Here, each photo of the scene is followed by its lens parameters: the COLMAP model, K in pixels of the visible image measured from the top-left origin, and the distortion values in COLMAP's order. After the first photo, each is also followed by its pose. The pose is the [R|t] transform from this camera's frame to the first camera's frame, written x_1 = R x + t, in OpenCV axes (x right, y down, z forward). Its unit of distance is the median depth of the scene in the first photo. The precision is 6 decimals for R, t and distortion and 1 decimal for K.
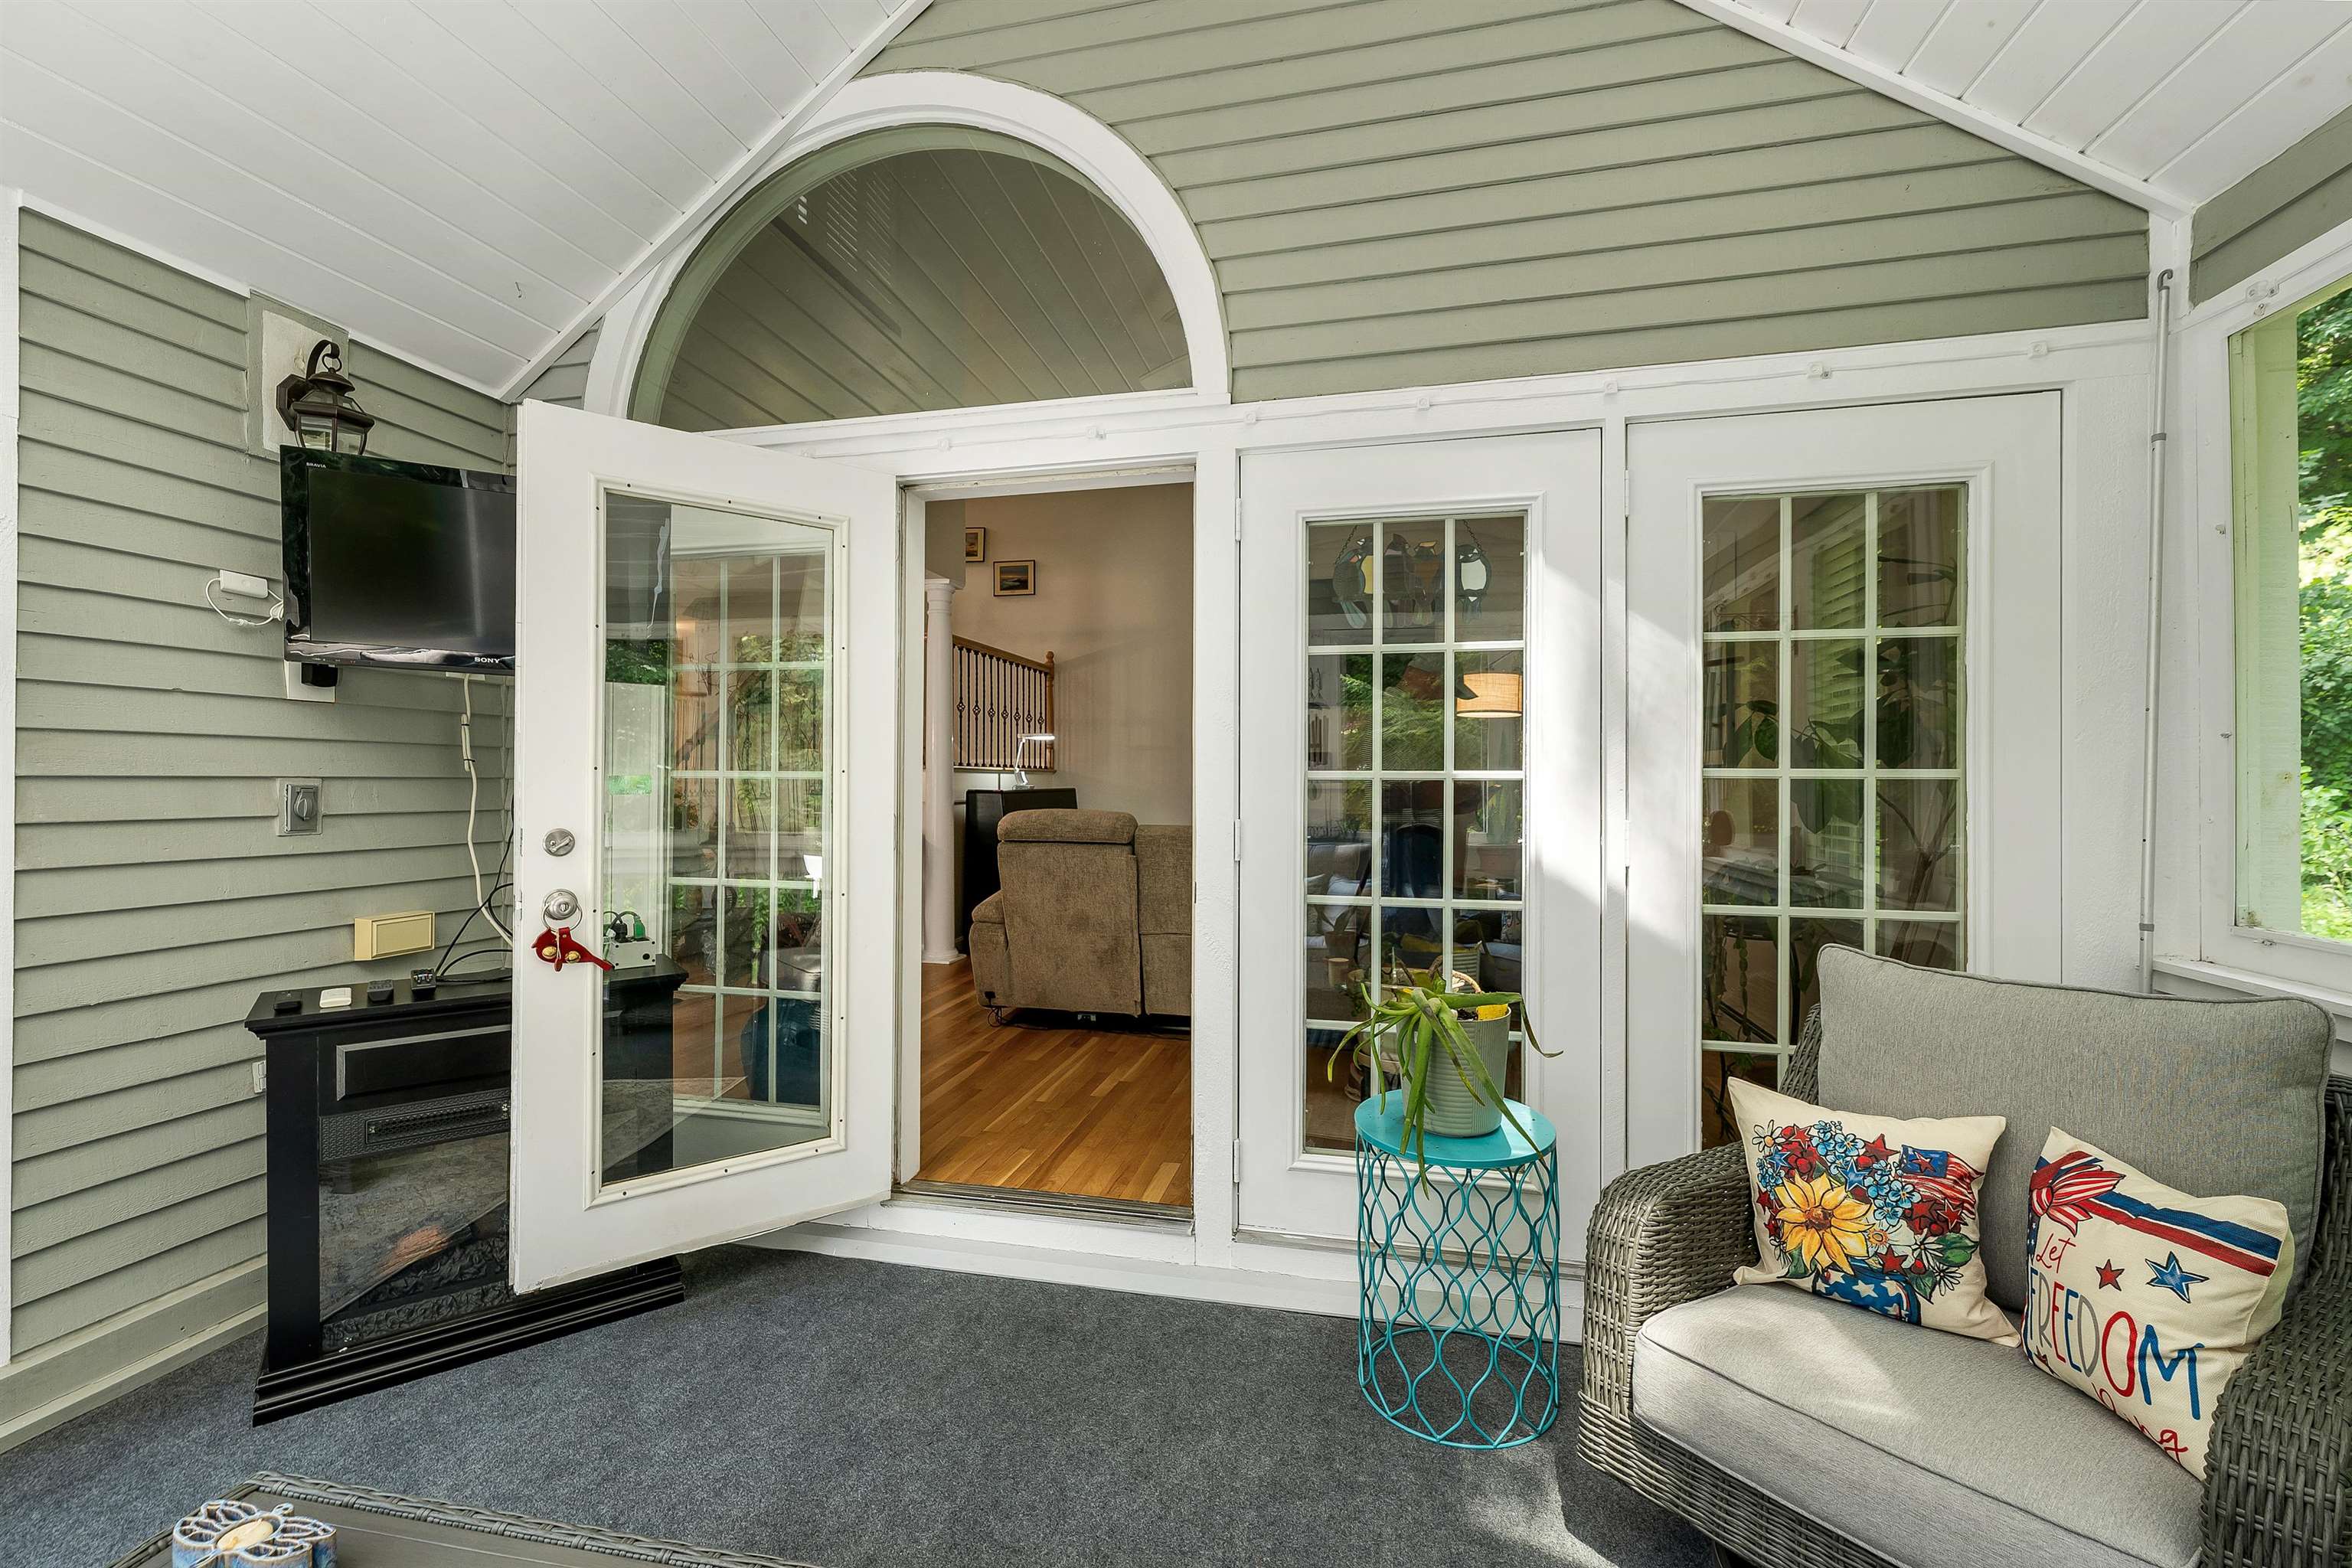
lens RADIAL K [[1013.0, 0, 1188.8], [0, 1013.0, 783.5], [0, 0, 1]] dist [0.001962, 0.000210]
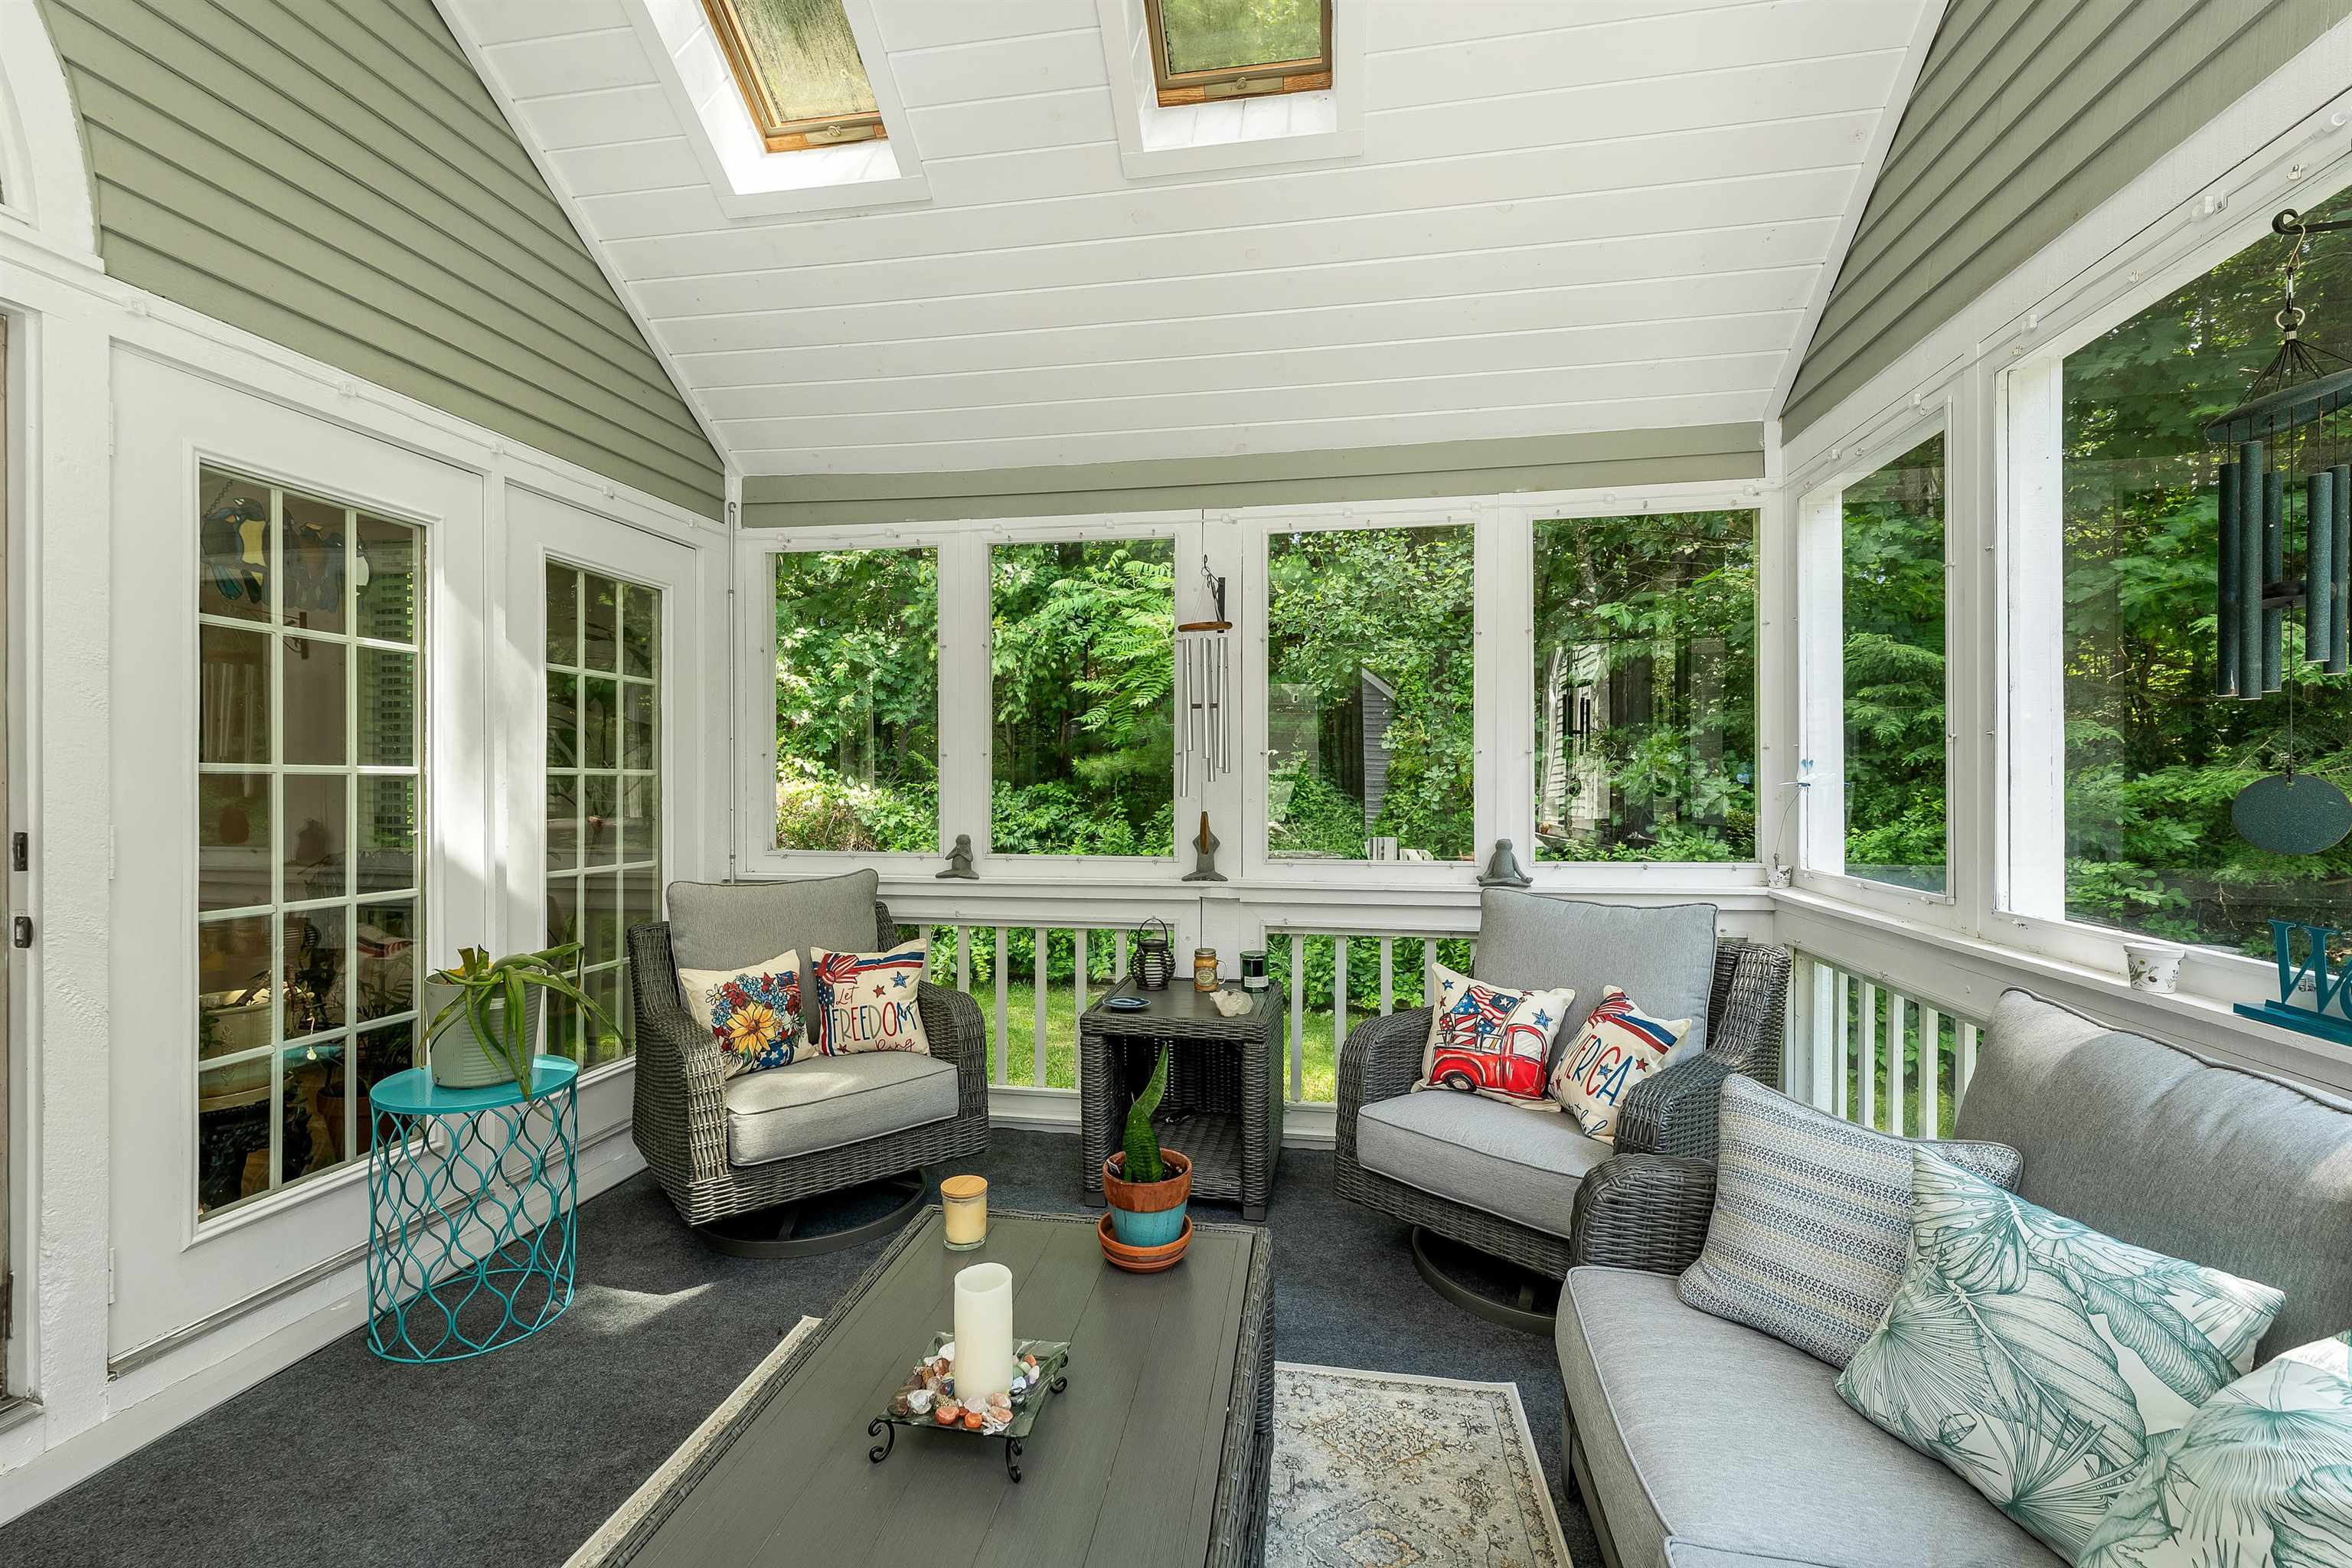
lens RADIAL K [[1013.0, 0, 1188.8], [0, 1013.0, 783.5], [0, 0, 1]] dist [0.001962, 0.000210]
pose [[-0.079835, -0.002768, 0.996804, -1.020969], [0.000226, 0.999996, 0.002795, 0.004111], [-0.996808, 0.000448, -0.079834, 0.339880]]
